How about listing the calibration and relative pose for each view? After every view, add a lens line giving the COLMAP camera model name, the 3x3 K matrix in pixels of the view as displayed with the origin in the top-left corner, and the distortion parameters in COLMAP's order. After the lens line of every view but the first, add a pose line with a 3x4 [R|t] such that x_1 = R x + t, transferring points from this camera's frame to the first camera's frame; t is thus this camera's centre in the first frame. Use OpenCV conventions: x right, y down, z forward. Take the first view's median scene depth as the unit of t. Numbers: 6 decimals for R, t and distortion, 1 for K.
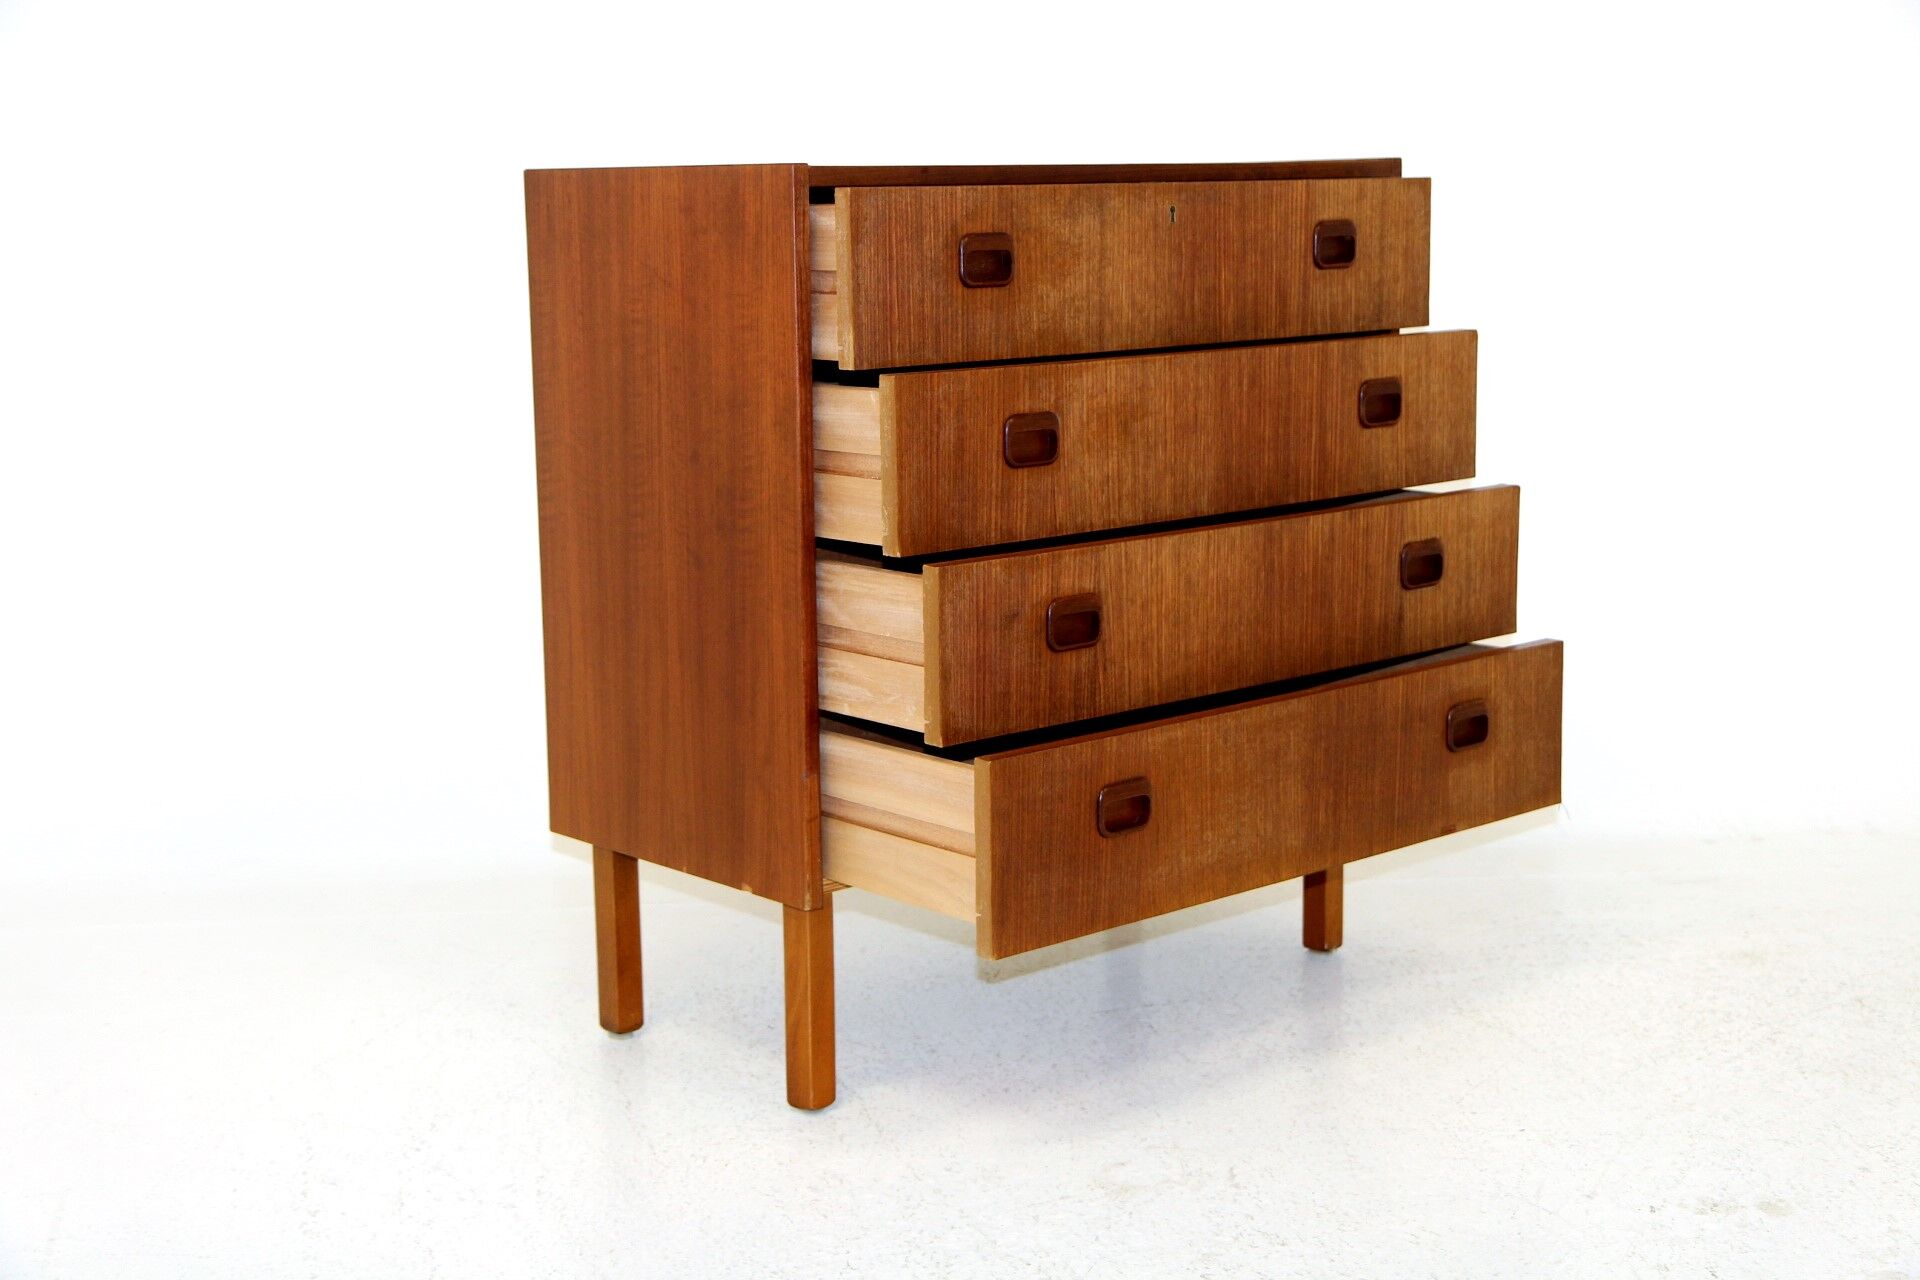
lens RADIAL K [[2628.5, 0, 960.0], [0, 2628.5, 640.0], [0, 0, 1]] dist [0.076203, 0.031166]
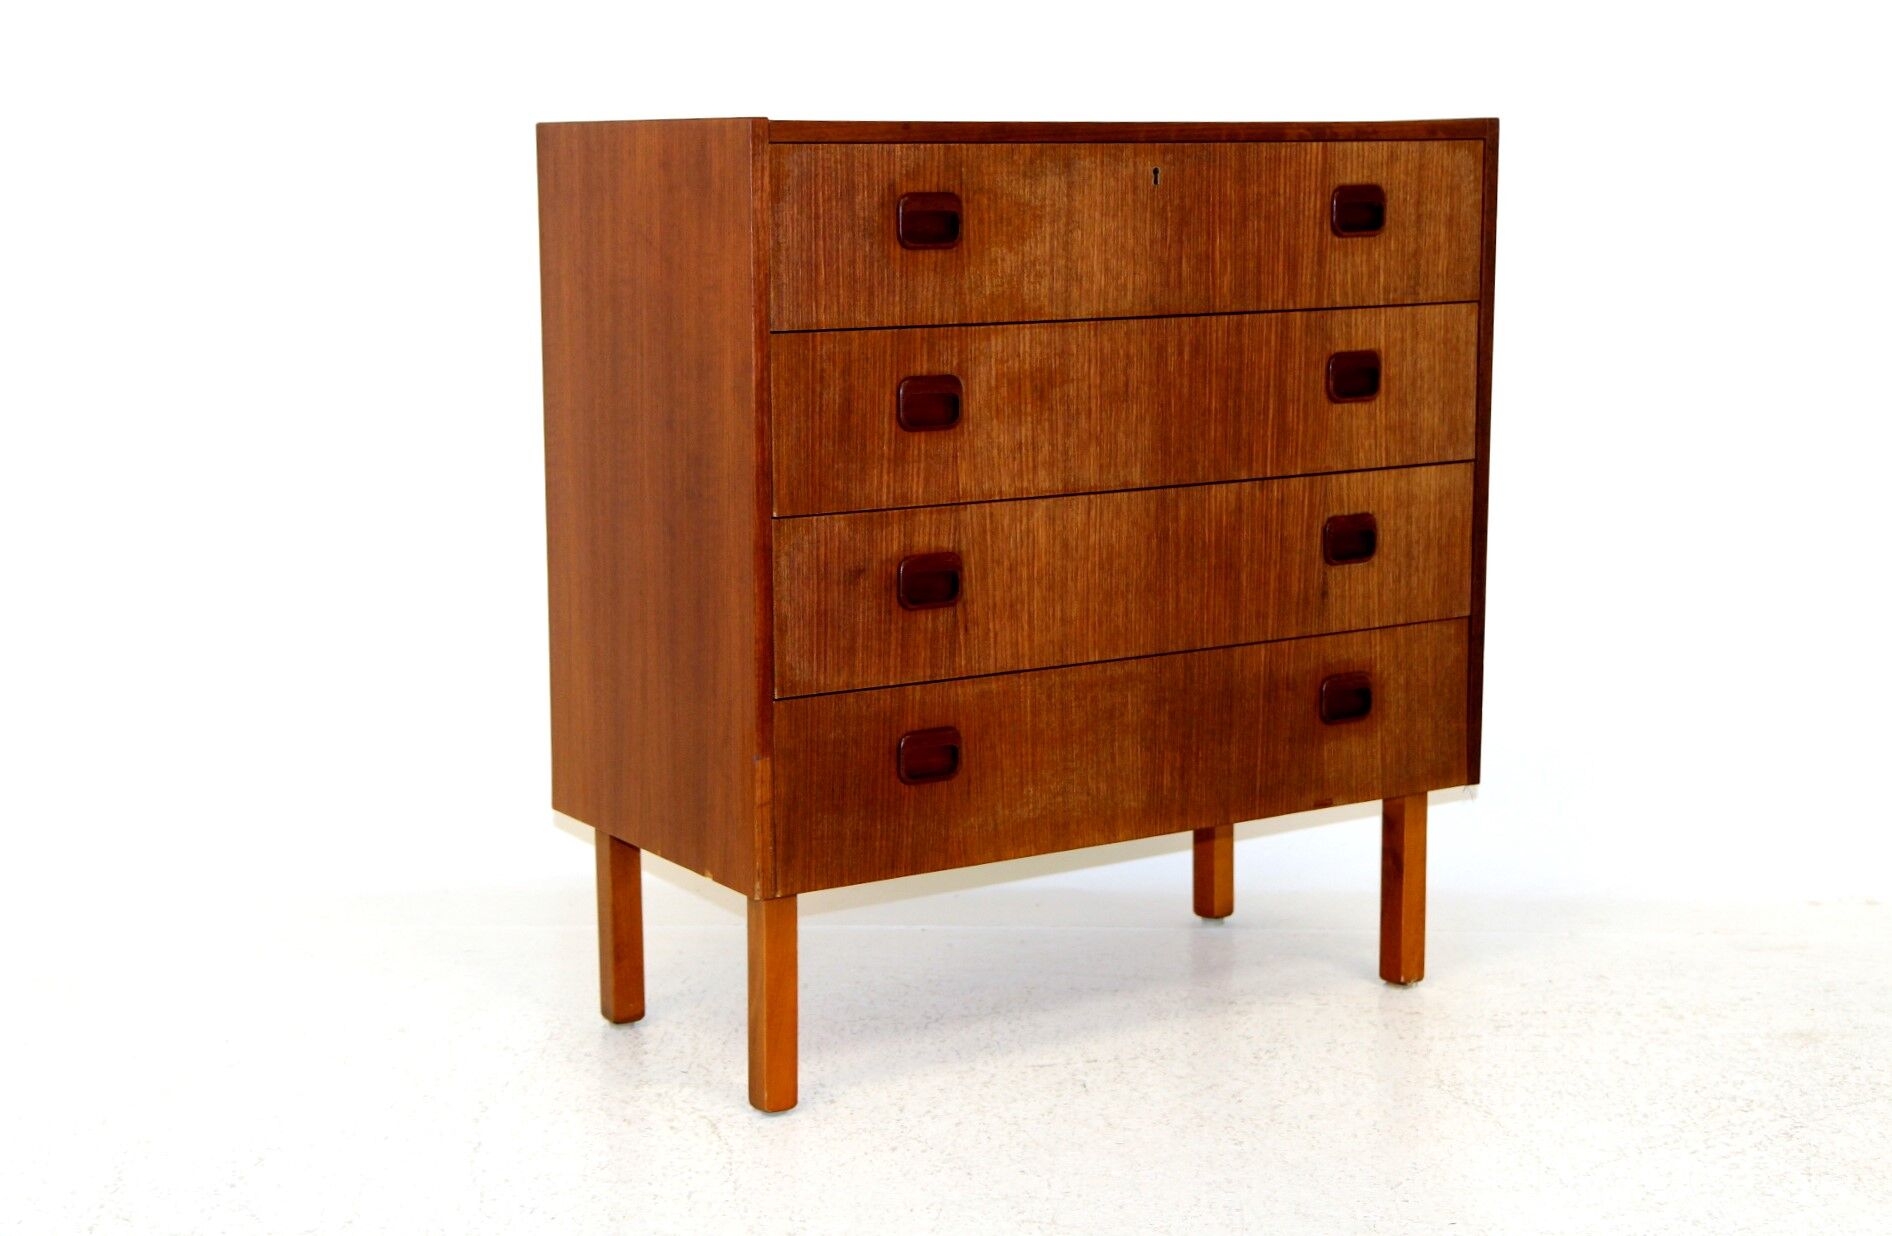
lens RADIAL K [[3304.5, 0, 1159.0], [0, 3304.5, 642.4], [0, 0, 1]] dist [0.217025, -0.080780]
pose [[0.996481, 0.021493, -0.081013, 0.198733], [-0.023235, 0.999517, -0.020629, 0.034567], [0.080530, 0.022439, 0.996500, -0.210604]]
